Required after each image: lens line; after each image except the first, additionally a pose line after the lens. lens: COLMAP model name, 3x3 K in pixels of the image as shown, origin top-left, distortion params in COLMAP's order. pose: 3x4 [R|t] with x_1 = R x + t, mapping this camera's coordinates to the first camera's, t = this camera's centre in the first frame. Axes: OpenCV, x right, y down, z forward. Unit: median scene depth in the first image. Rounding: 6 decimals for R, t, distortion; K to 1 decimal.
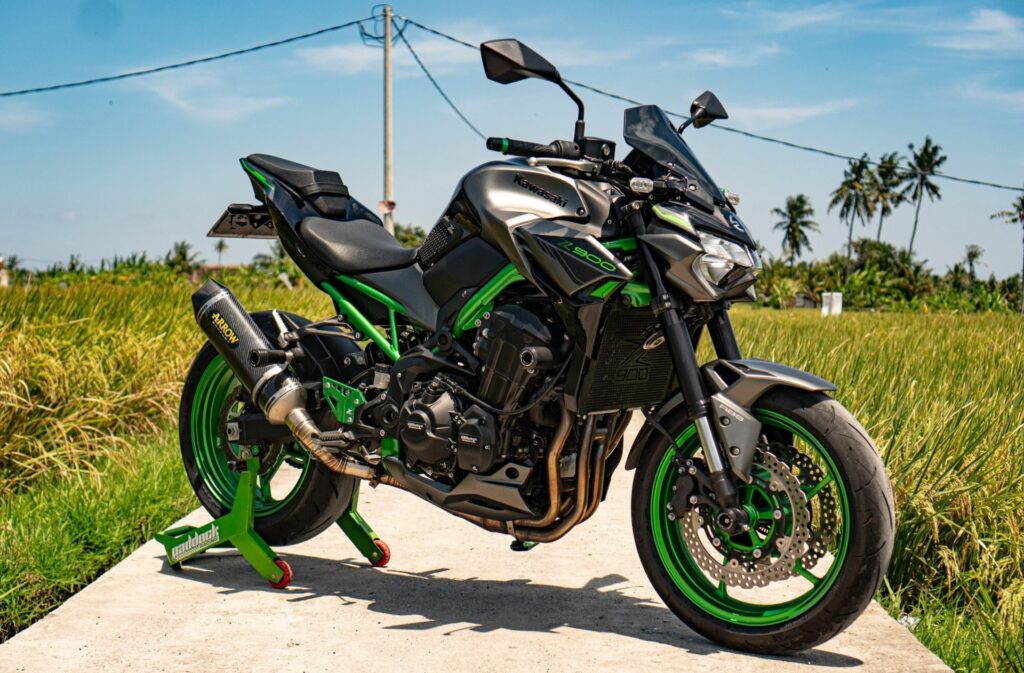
lens RADIAL K [[1565.2, 0, 512.0], [0, 1565.2, 336.5], [0, 0, 1]] dist [0.002063, -0.001268]
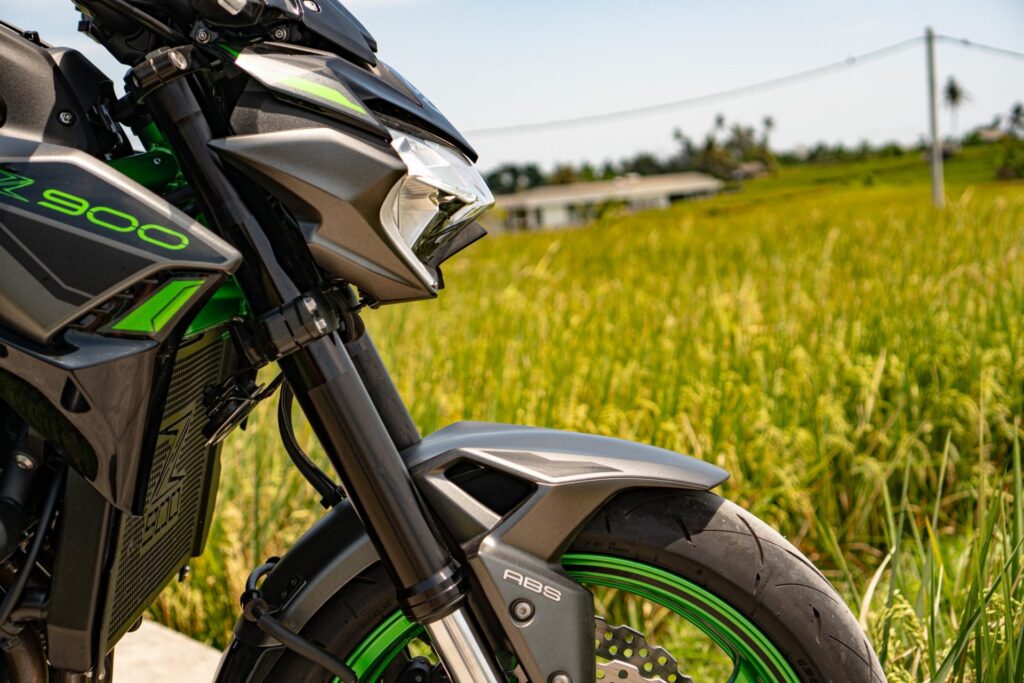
lens RADIAL K [[1511.5, 0, 512.0], [0, 1511.5, 341.5], [0, 0, 1]] dist [-0.017749, -0.018454]
pose [[0.825909, -0.145290, 0.544761, -0.054063], [0.121305, 0.989389, 0.079965, -0.039426], [-0.550598, 0.000038, 0.834770, 0.689907]]
